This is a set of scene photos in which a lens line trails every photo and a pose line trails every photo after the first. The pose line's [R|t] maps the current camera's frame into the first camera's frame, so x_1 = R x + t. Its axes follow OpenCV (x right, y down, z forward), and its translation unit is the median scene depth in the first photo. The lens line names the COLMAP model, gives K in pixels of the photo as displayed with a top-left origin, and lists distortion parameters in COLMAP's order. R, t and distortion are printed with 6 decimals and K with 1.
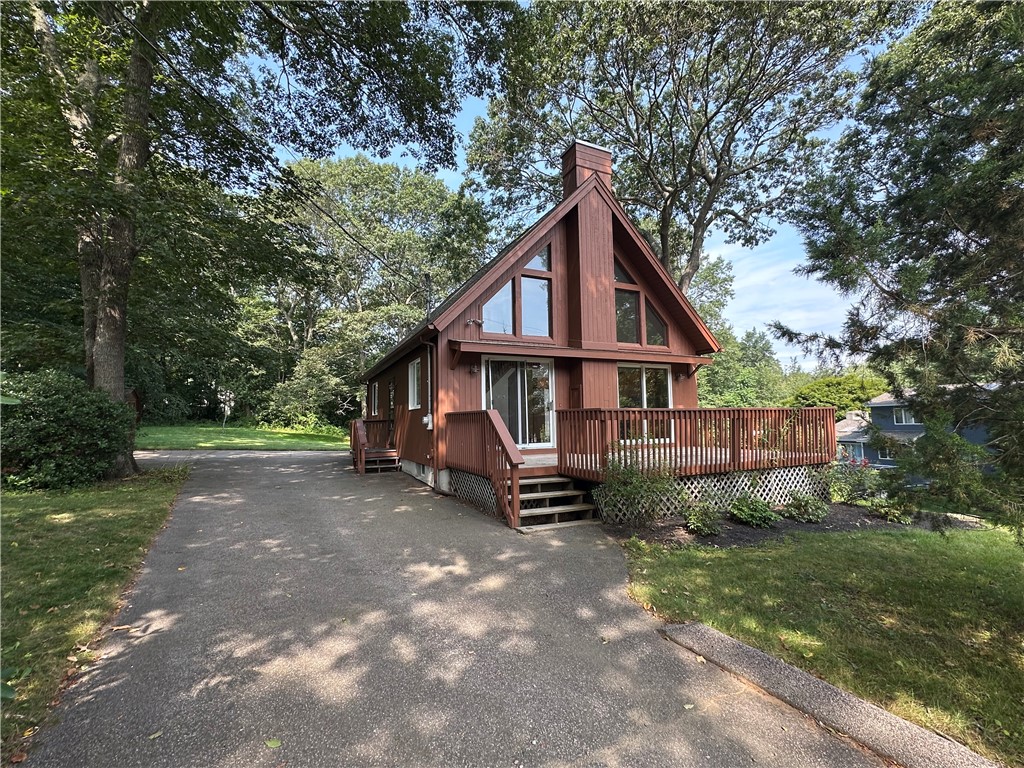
lens RADIAL K [[444.2, 0, 511.4], [0, 444.2, 386.3], [0, 0, 1]] dist [-0.010259, 0.001253]
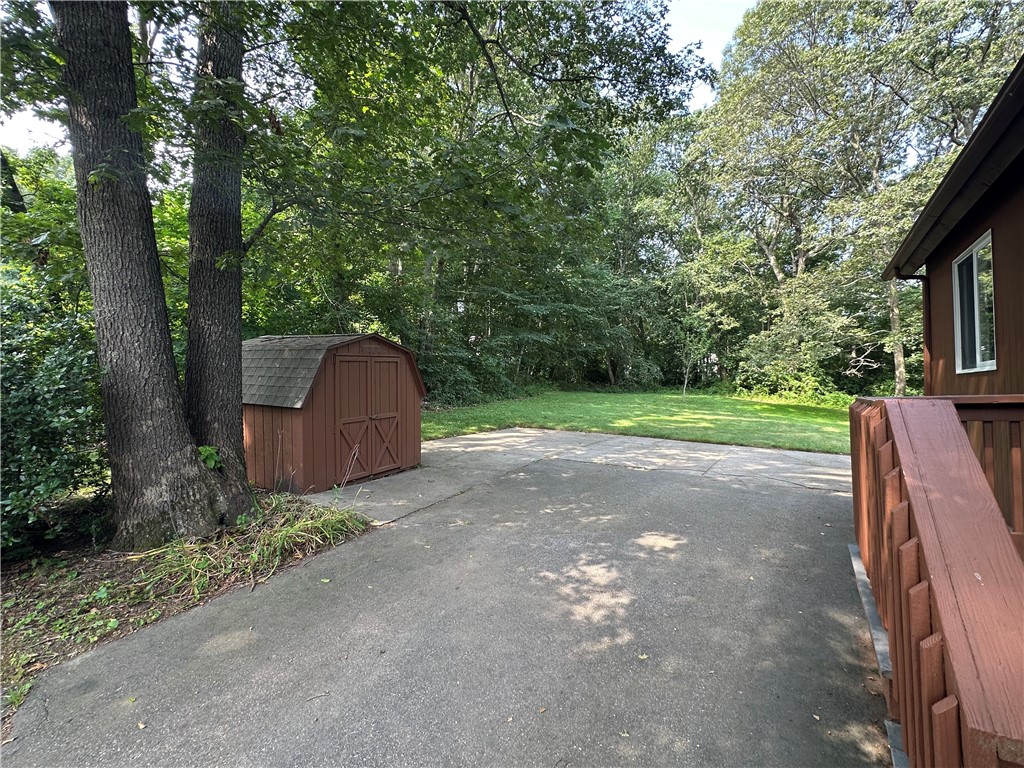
lens RADIAL K [[444.2, 0, 512.1], [0, 444.2, 379.9], [0, 0, 1]] dist [-0.010259, 0.001253]
pose [[0.504883, -0.017250, -0.863015, -0.090581], [0.072060, 0.997153, 0.022225, 0.020181], [0.860175, -0.073411, 0.504689, 0.268854]]
